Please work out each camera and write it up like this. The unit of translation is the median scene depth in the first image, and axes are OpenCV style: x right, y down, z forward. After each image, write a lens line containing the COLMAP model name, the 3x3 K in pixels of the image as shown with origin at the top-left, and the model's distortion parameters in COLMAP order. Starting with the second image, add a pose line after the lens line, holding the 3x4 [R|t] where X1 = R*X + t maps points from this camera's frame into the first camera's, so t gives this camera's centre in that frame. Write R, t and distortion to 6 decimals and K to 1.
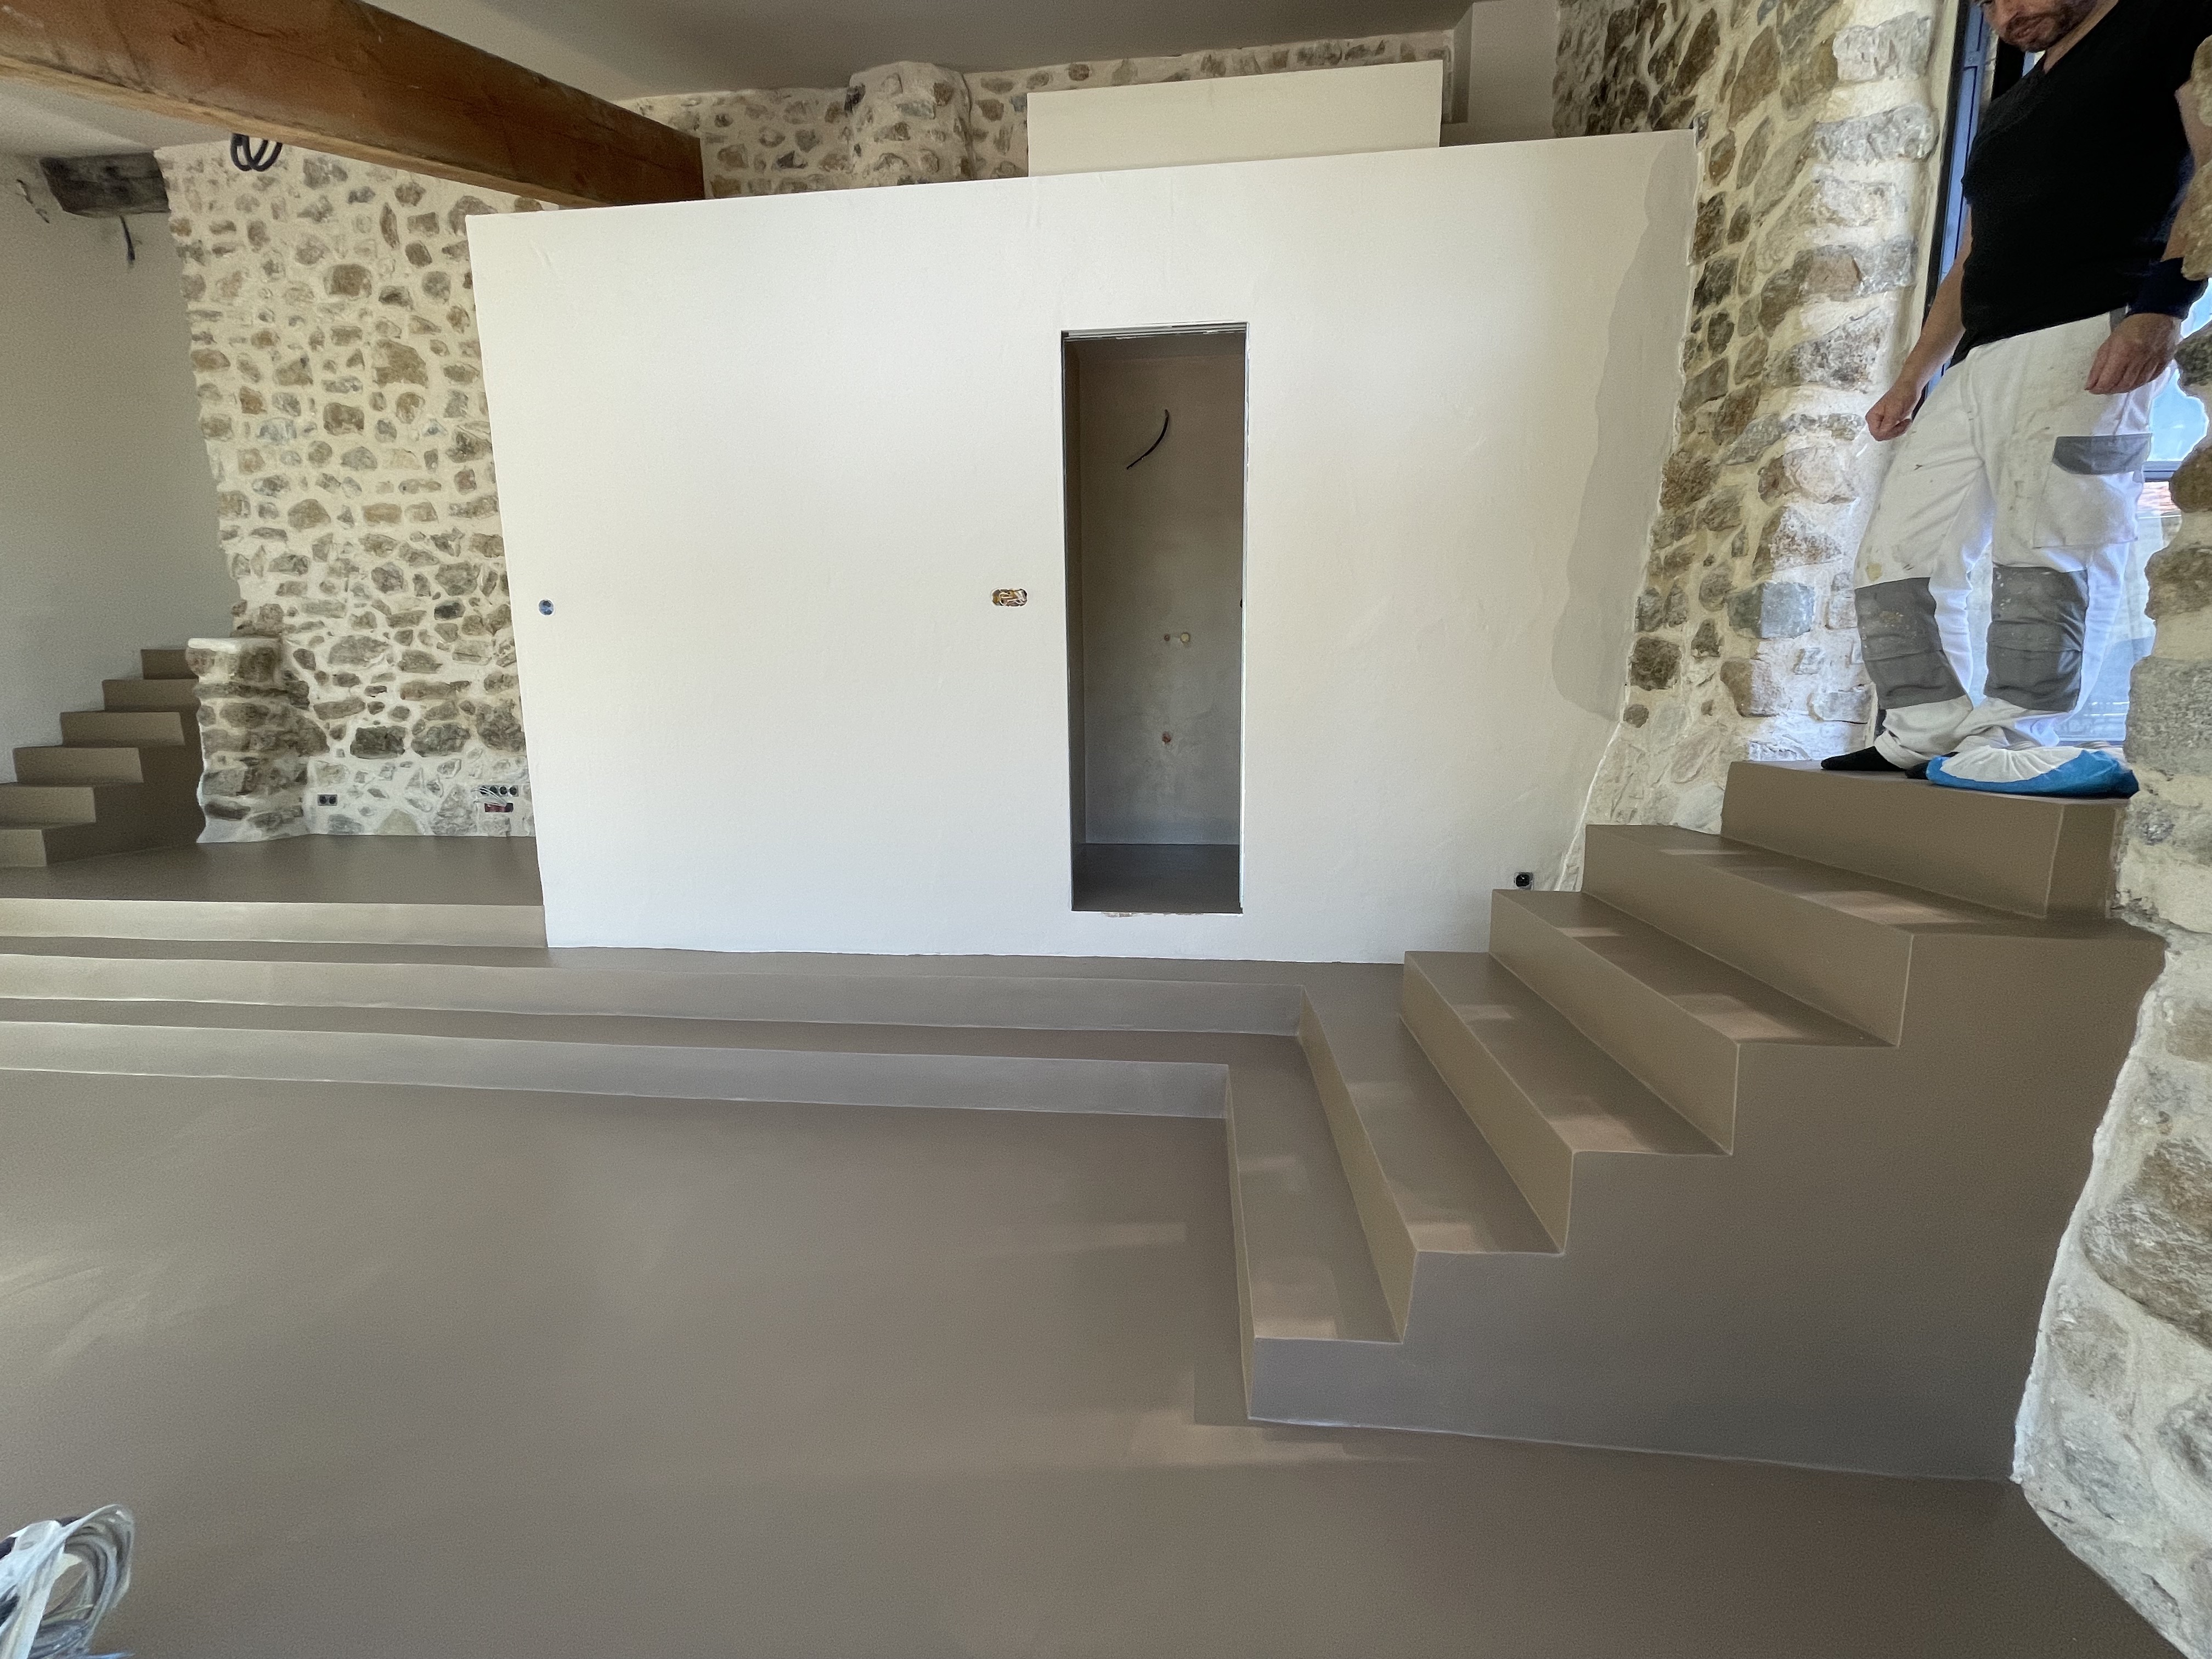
lens RADIAL K [[886.9, 0, 1105.5], [0, 886.9, 827.0], [0, 0, 1]] dist [0.001573, -0.001624]
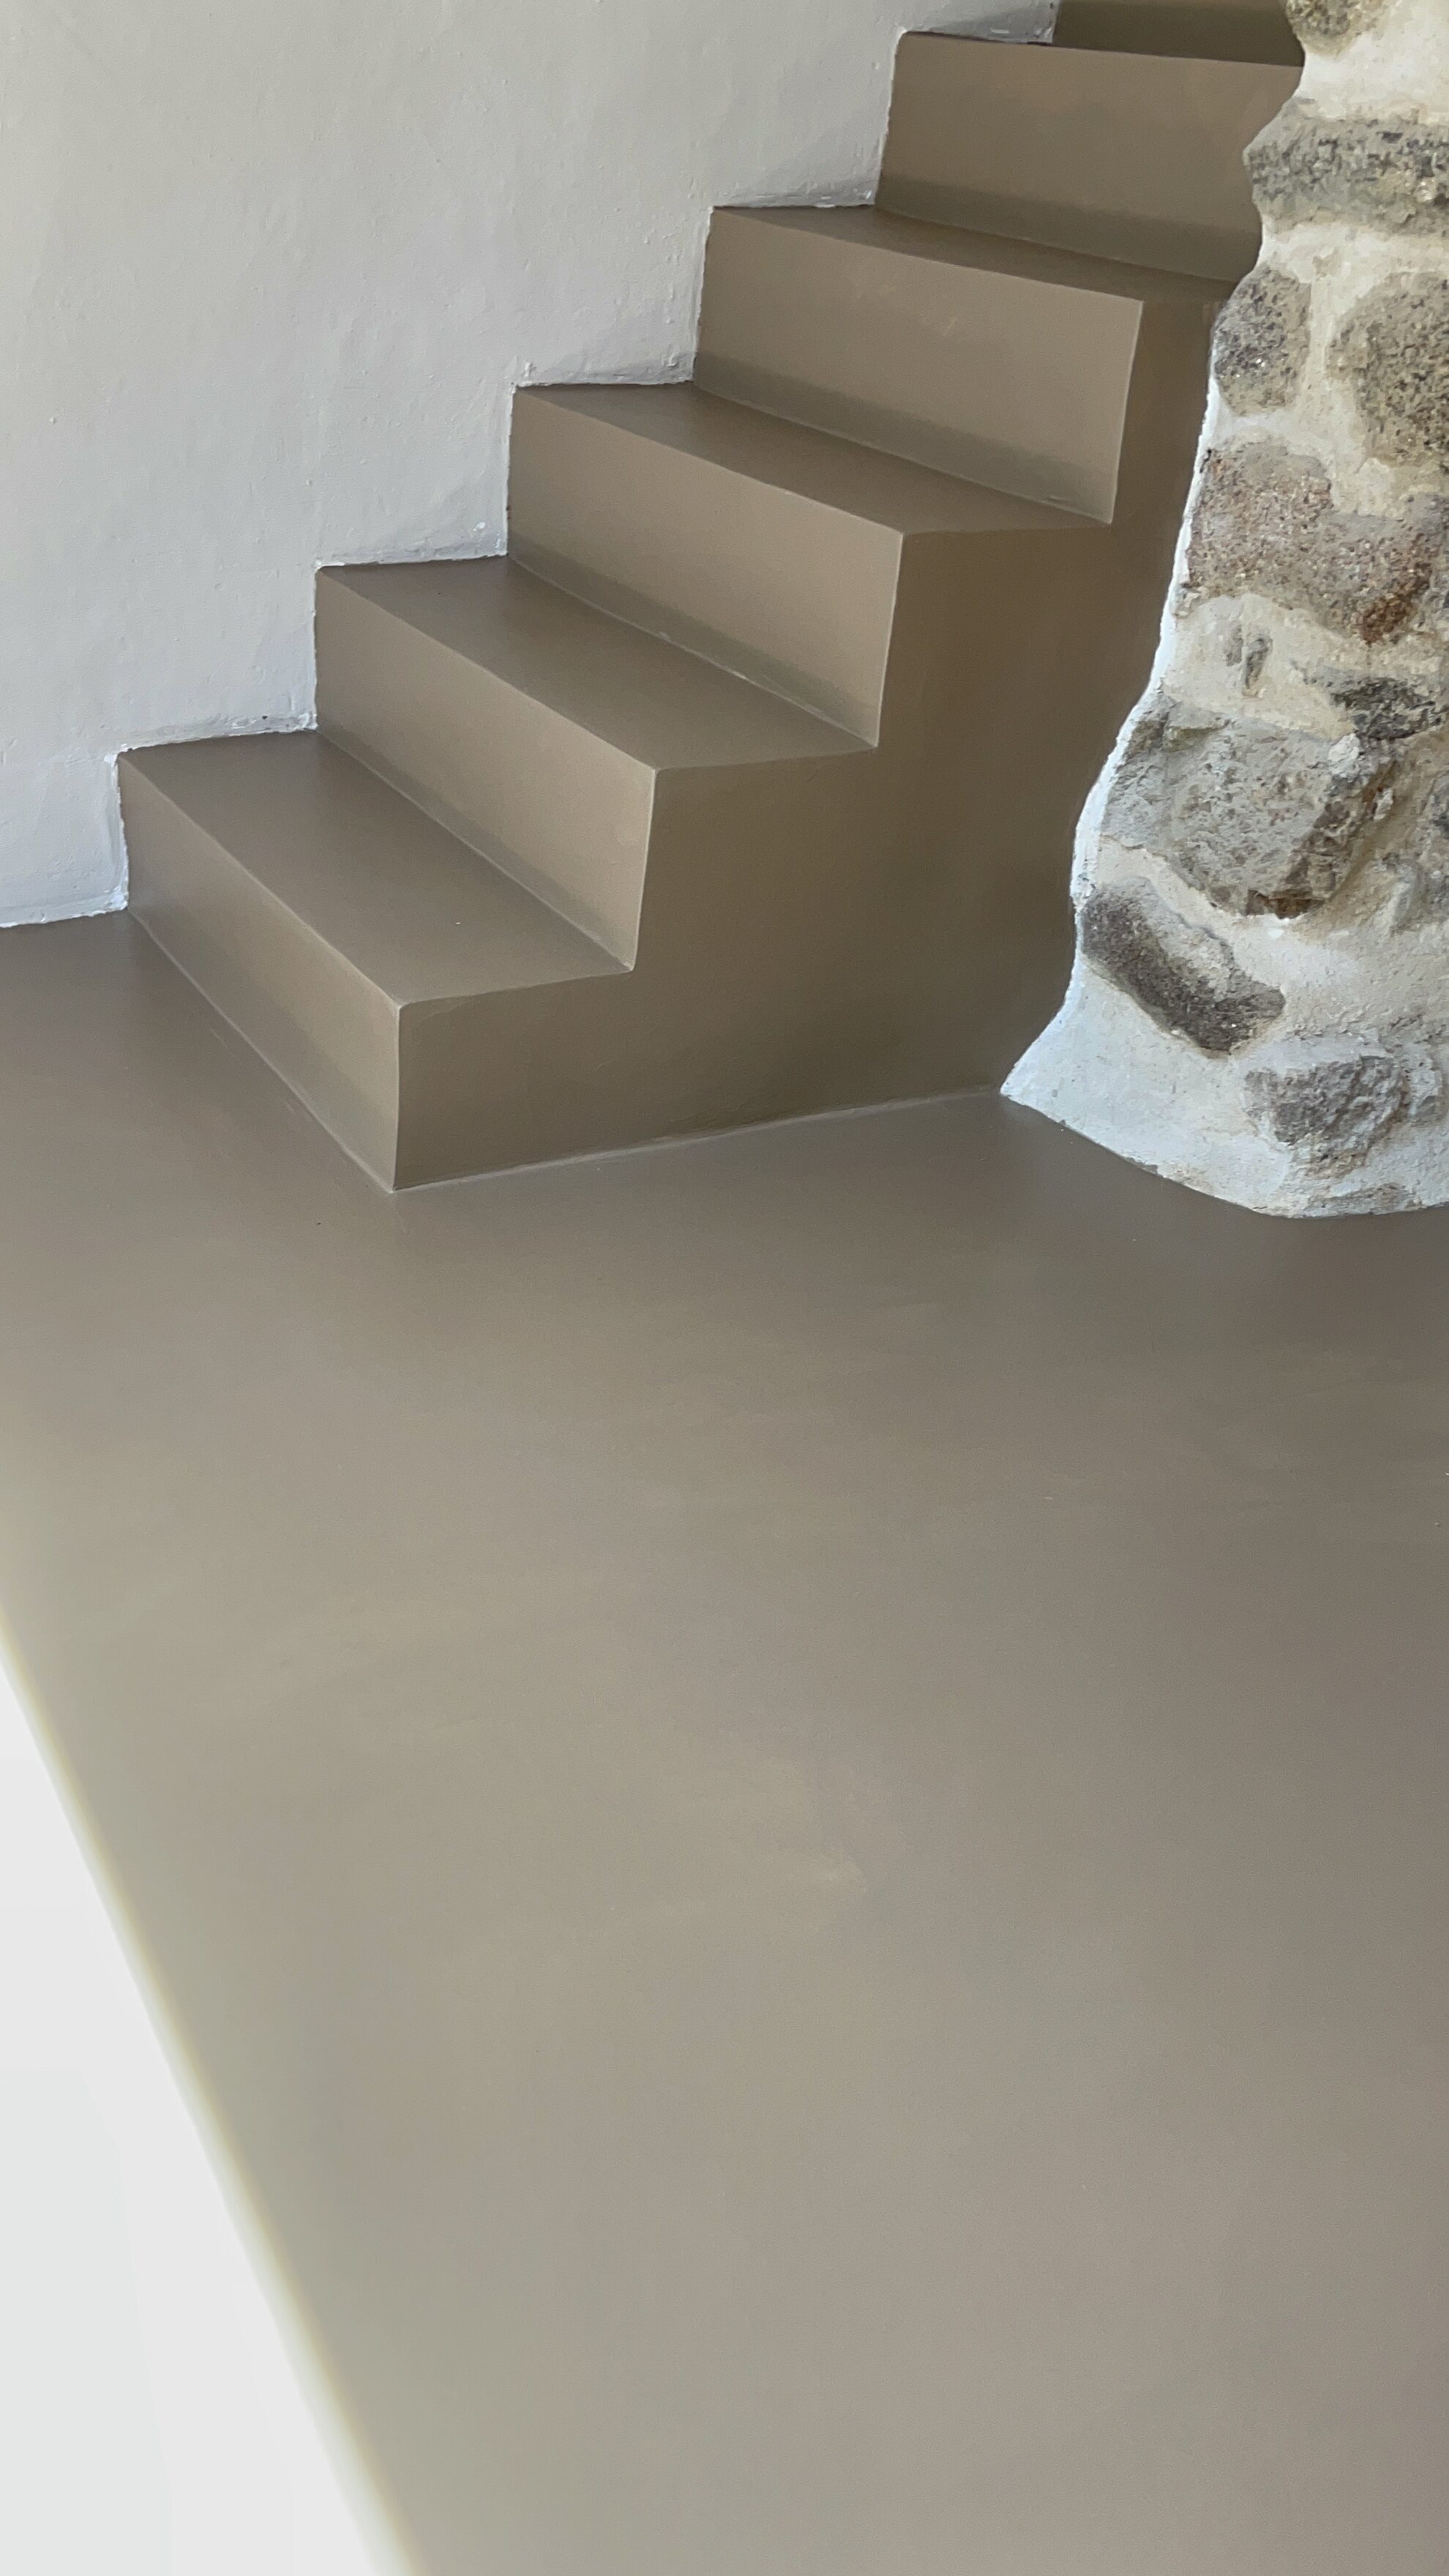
lens RADIAL K [[2289.1, 0, 688.8], [0, 2289.1, 1319.2], [0, 0, 1]] dist [0.037538, -0.055010]
pose [[0.560749, 0.451702, -0.693921, -0.730707], [-0.201654, 0.887352, 0.414659, -0.123168], [0.803054, -0.092587, 0.588669, 0.683340]]
